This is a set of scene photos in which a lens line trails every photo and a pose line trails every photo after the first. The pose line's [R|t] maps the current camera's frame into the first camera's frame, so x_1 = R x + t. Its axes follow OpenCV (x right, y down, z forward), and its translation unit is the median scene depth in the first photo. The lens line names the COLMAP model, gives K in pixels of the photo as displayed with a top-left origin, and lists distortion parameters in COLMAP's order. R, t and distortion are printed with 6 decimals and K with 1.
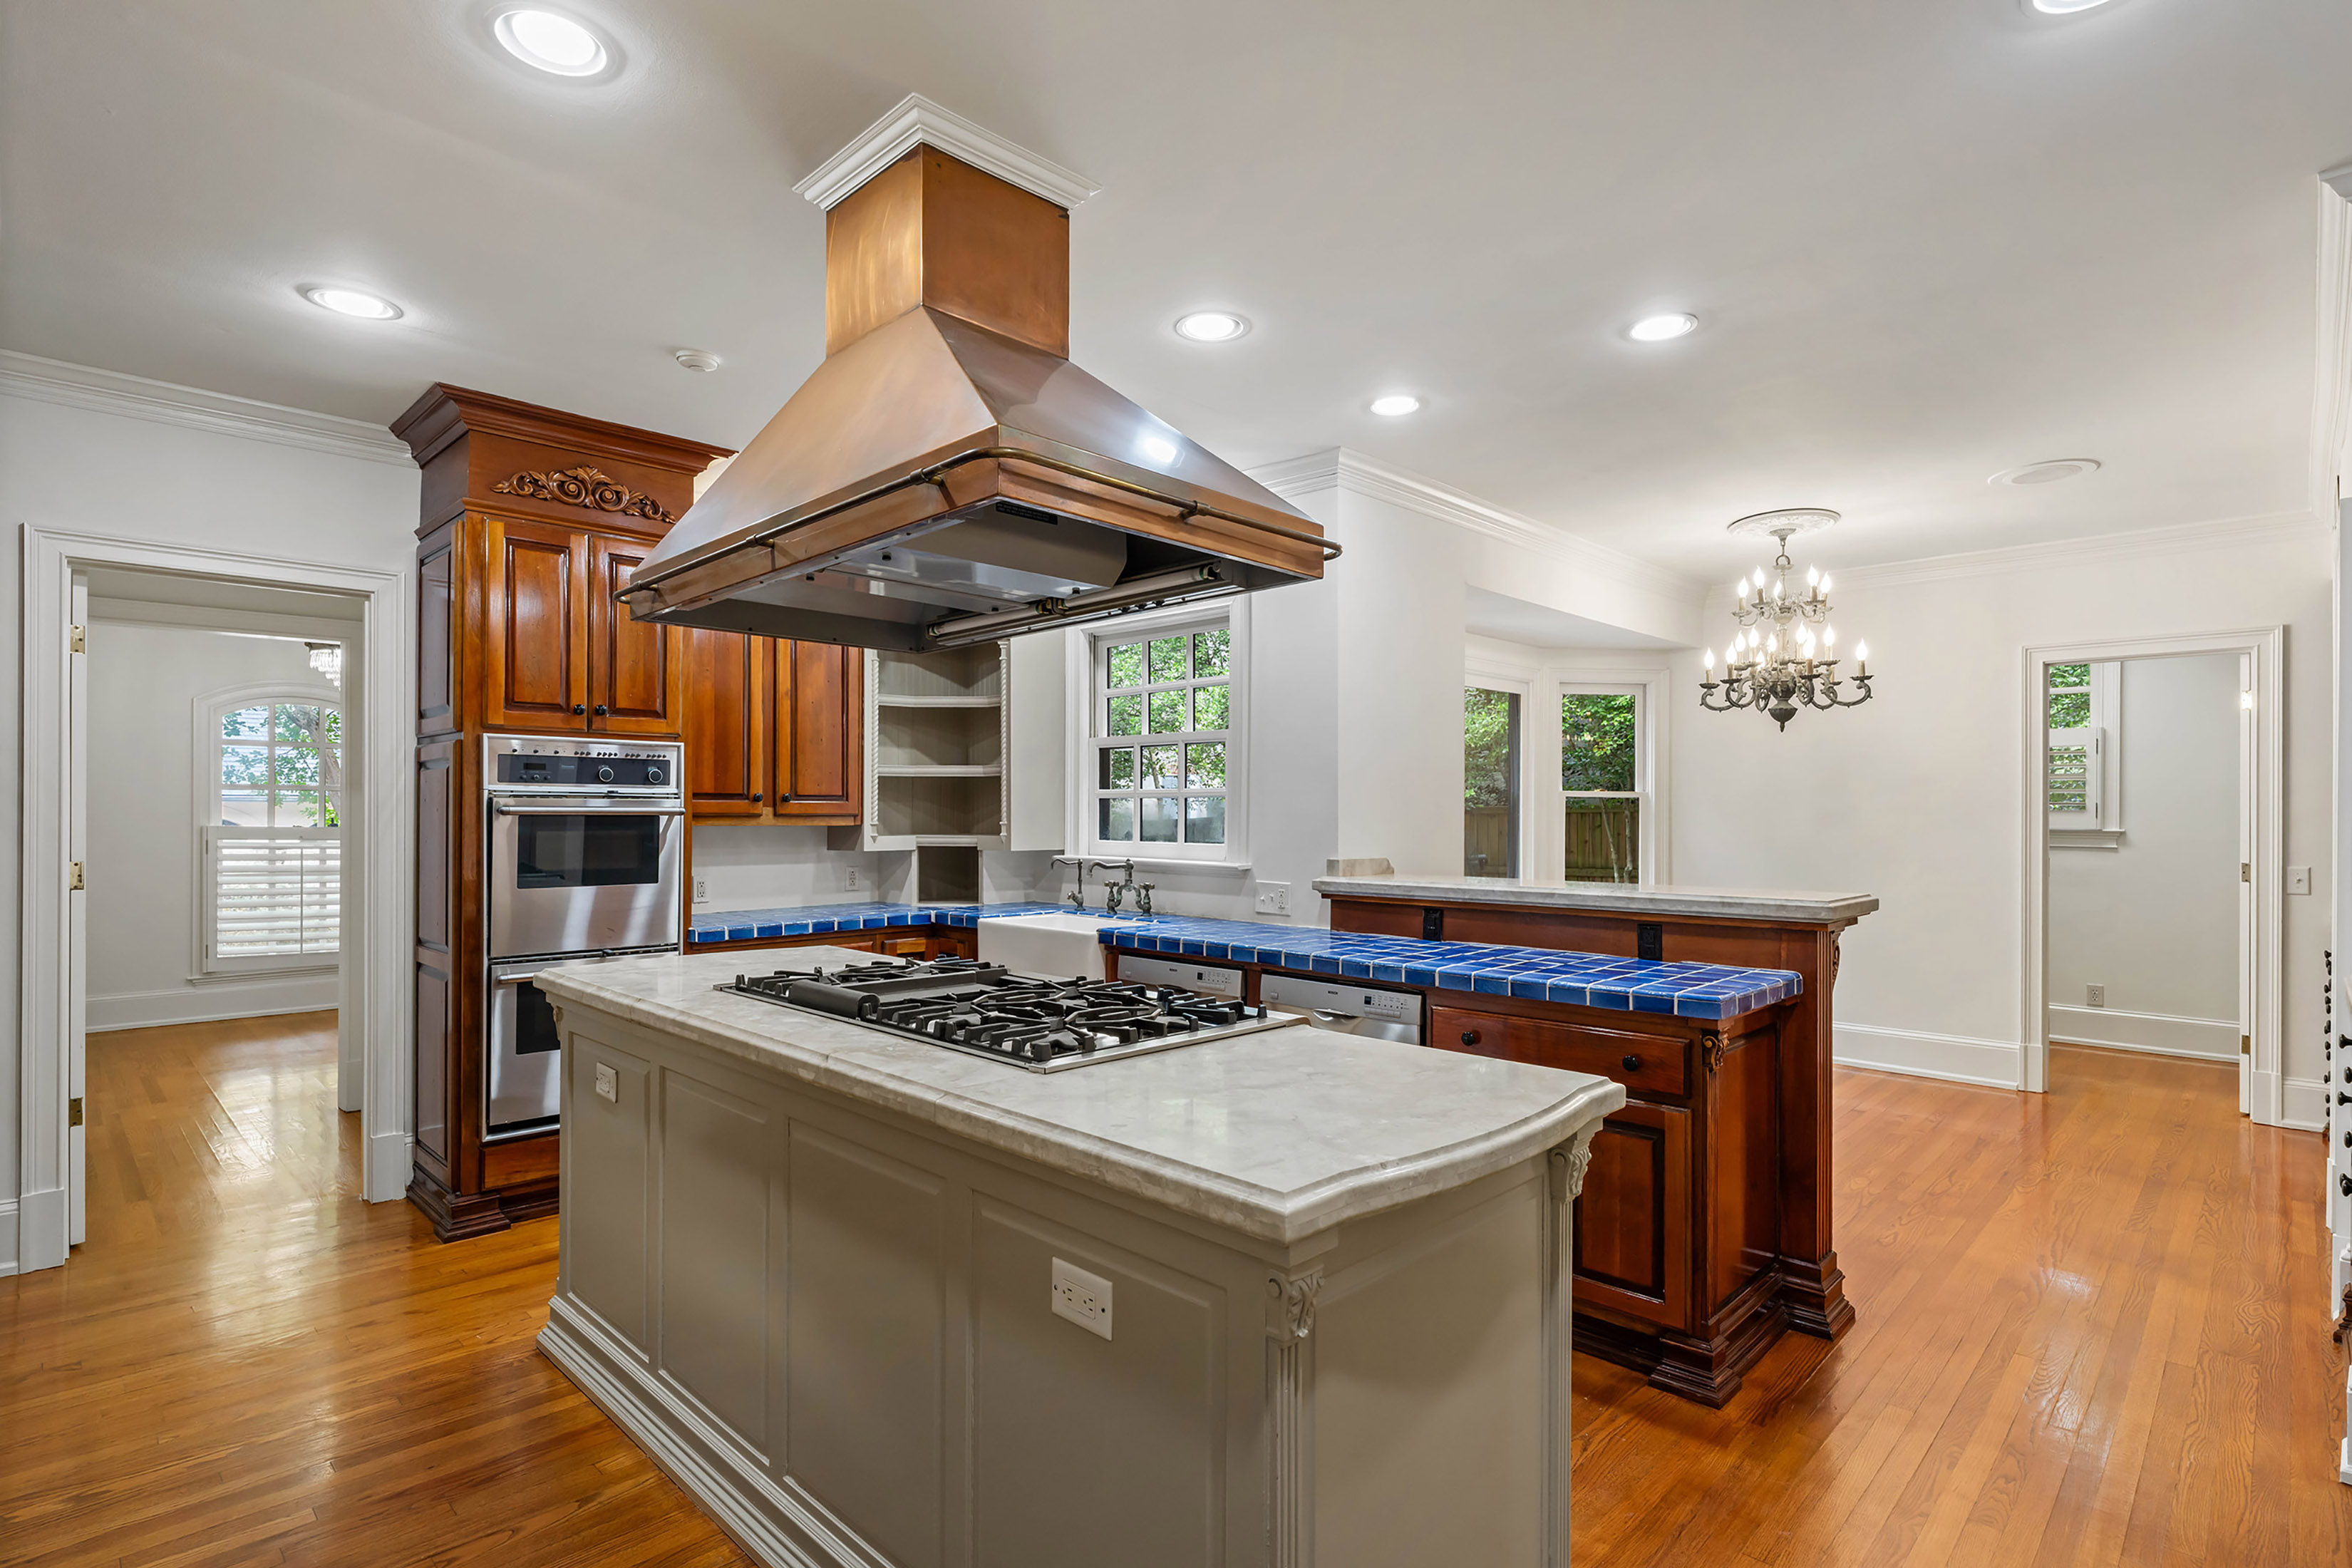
lens RADIAL K [[1136.0, 0, 1176.5], [0, 1136.0, 804.2], [0, 0, 1]] dist [0.001126, 0.000018]
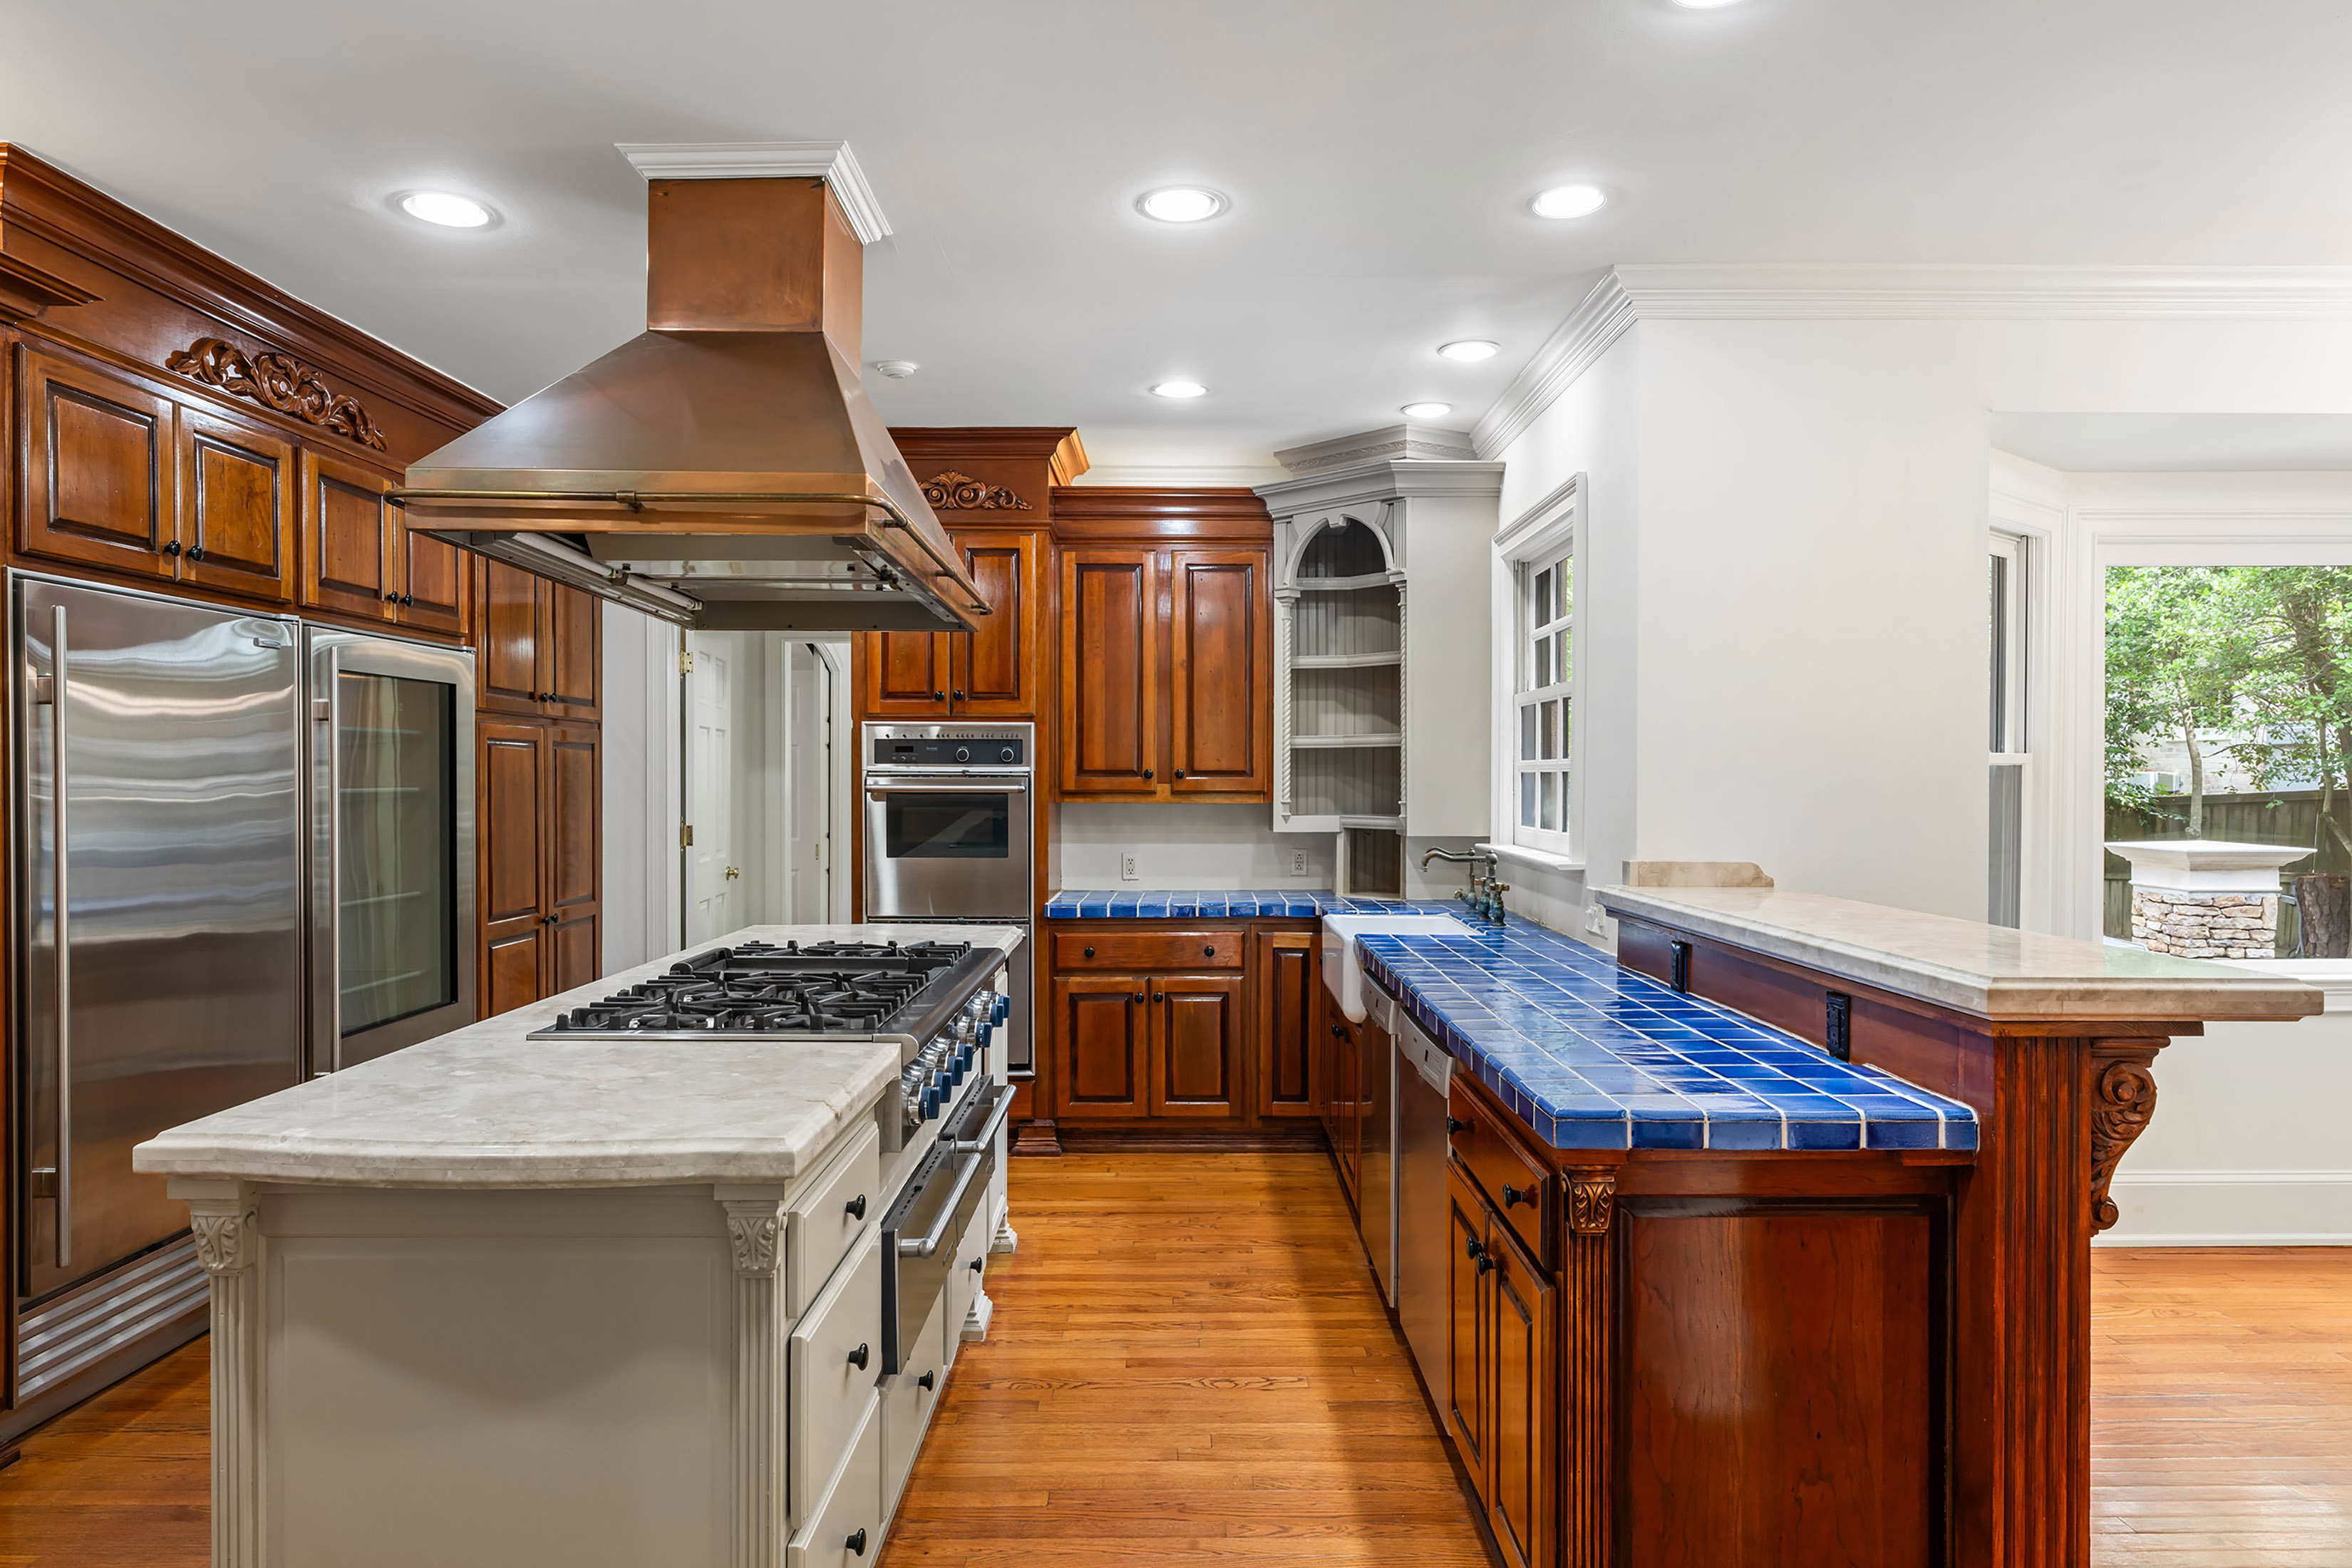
lens RADIAL K [[1379.4, 0, 1181.9], [0, 1379.4, 780.6], [0, 0, 1]] dist [0.010365, 0.001354]
pose [[0.703850, -0.002089, -0.710345, 0.546438], [0.008195, 0.999953, 0.005180, -0.006700], [0.710301, -0.009467, 0.703834, 0.217592]]
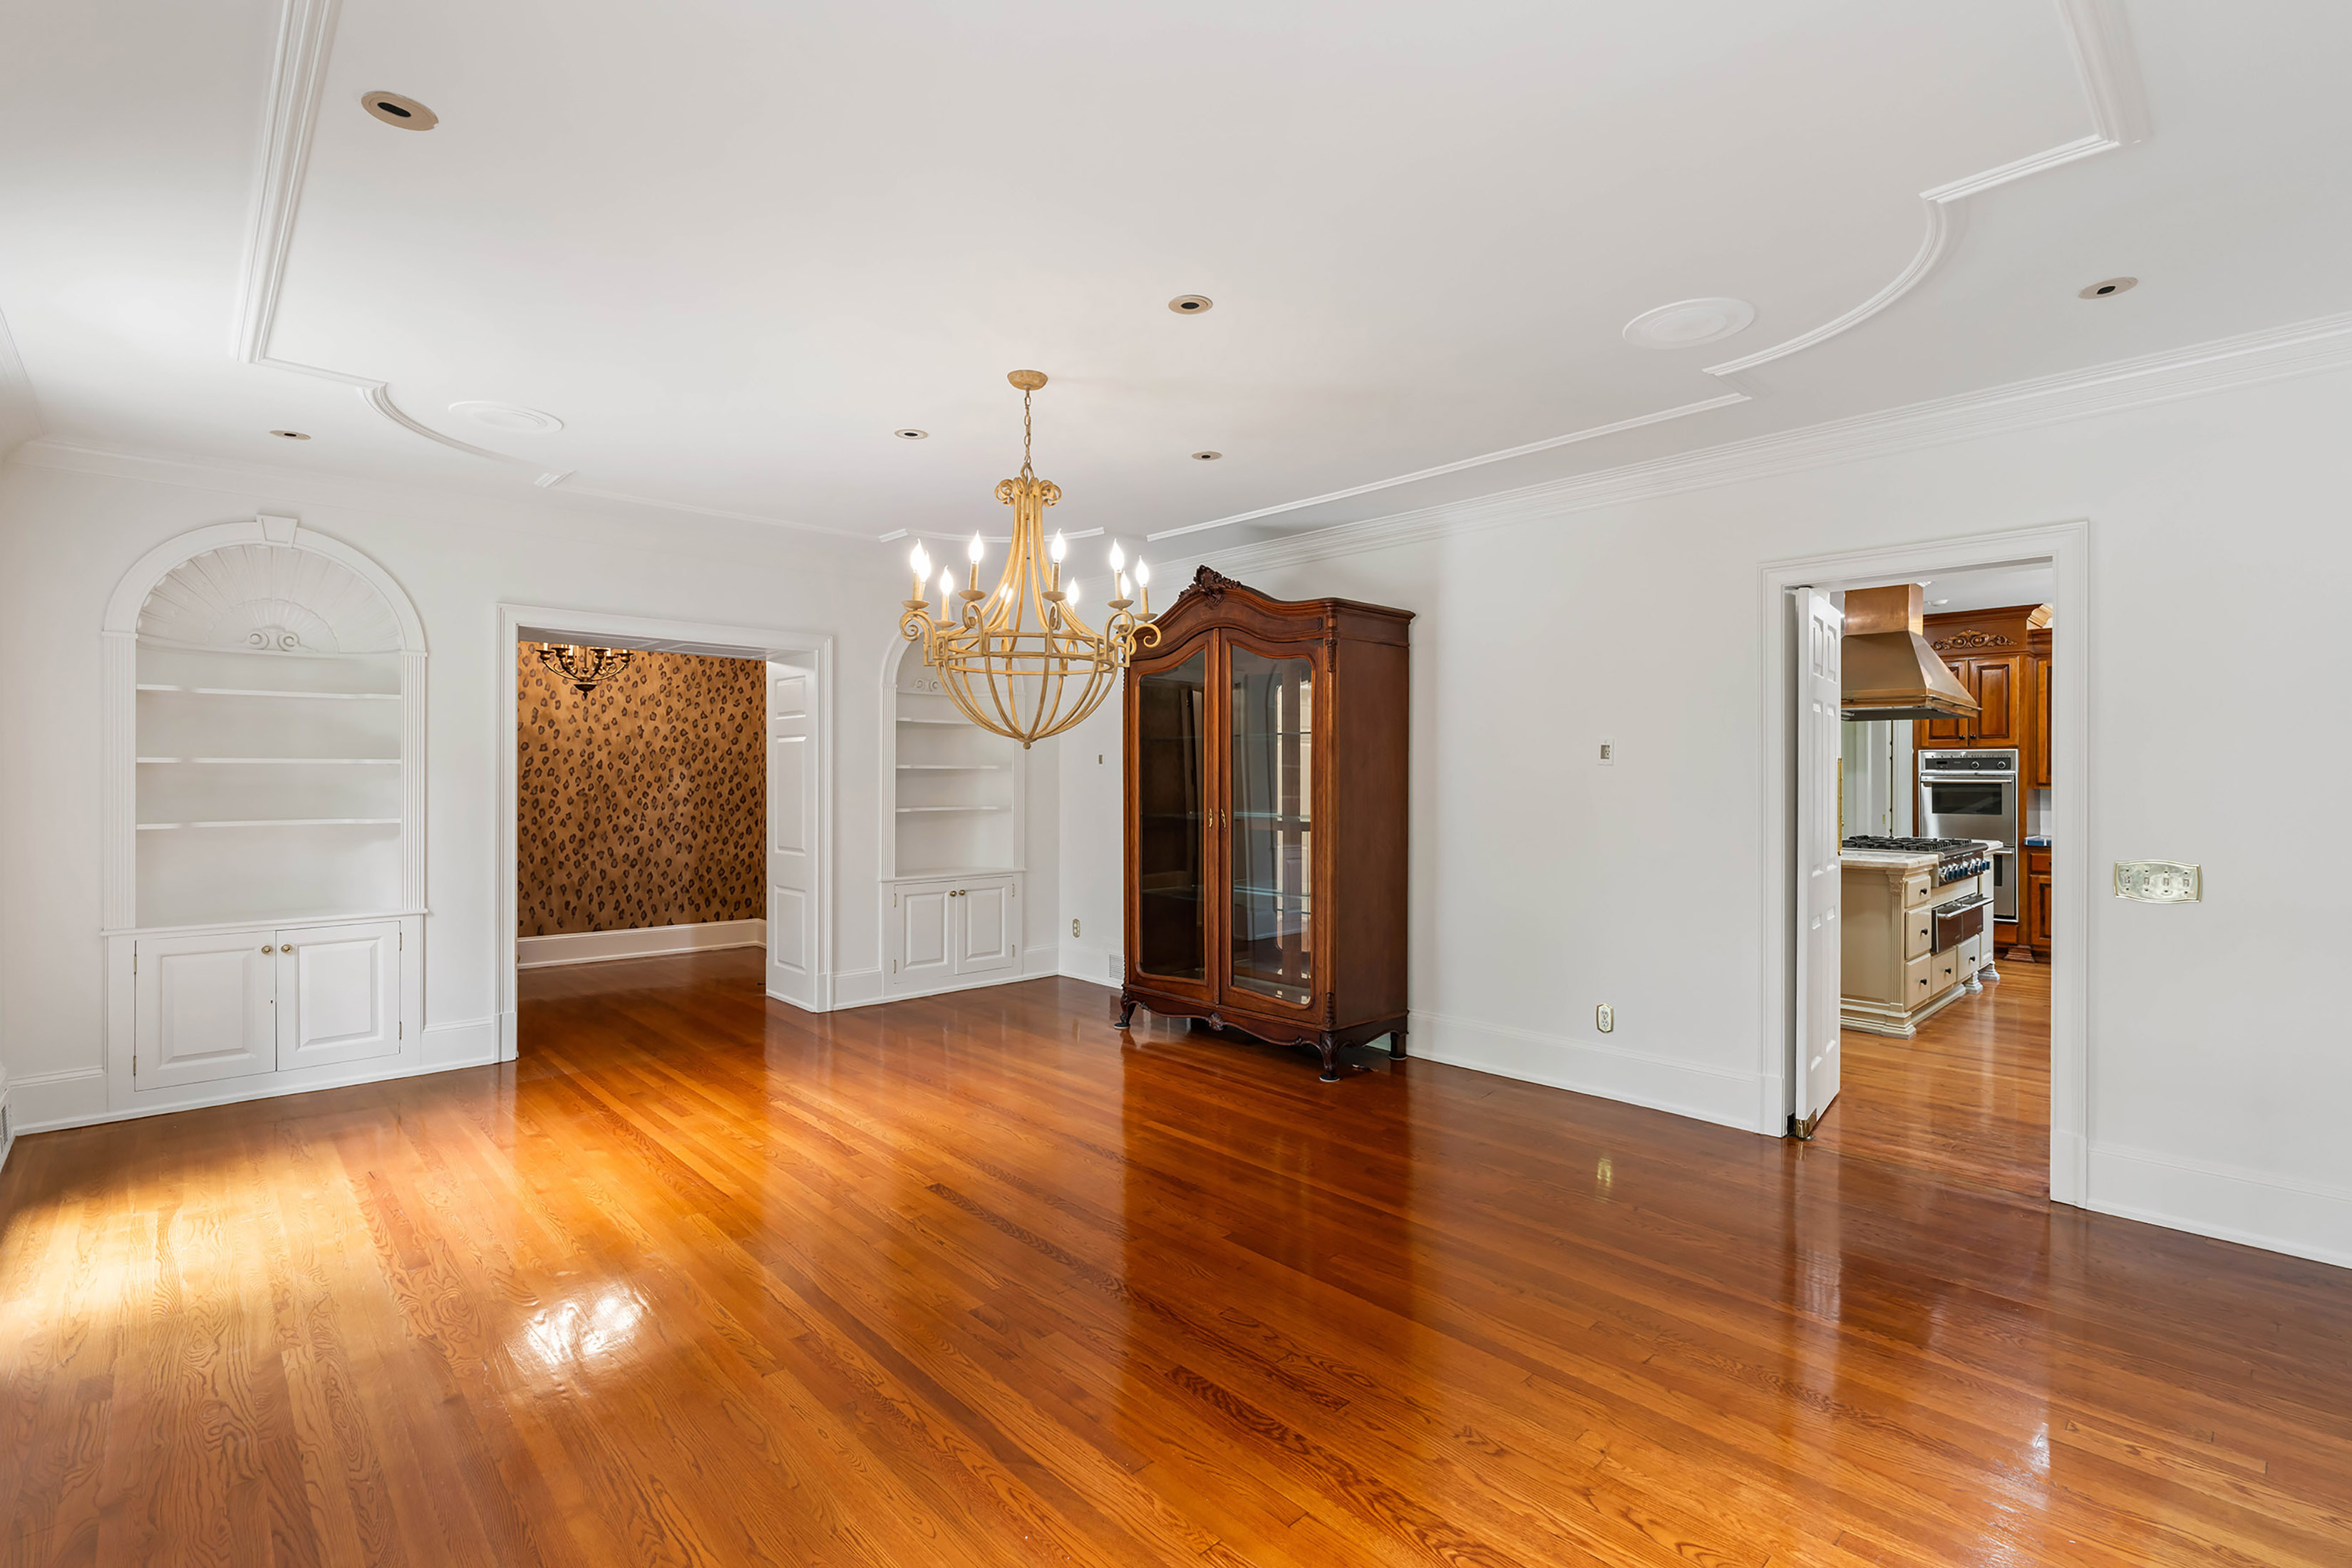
lens RADIAL K [[1072.0, 0, 1187.5], [0, 1072.0, 769.8], [0, 0, 1]] dist [0.000695, 0.000550]
pose [[-0.033701, -0.007000, -0.999407, 1.603610], [0.004592, 0.999964, -0.007159, -0.008889], [0.999421, -0.004830, -0.033667, -0.469193]]
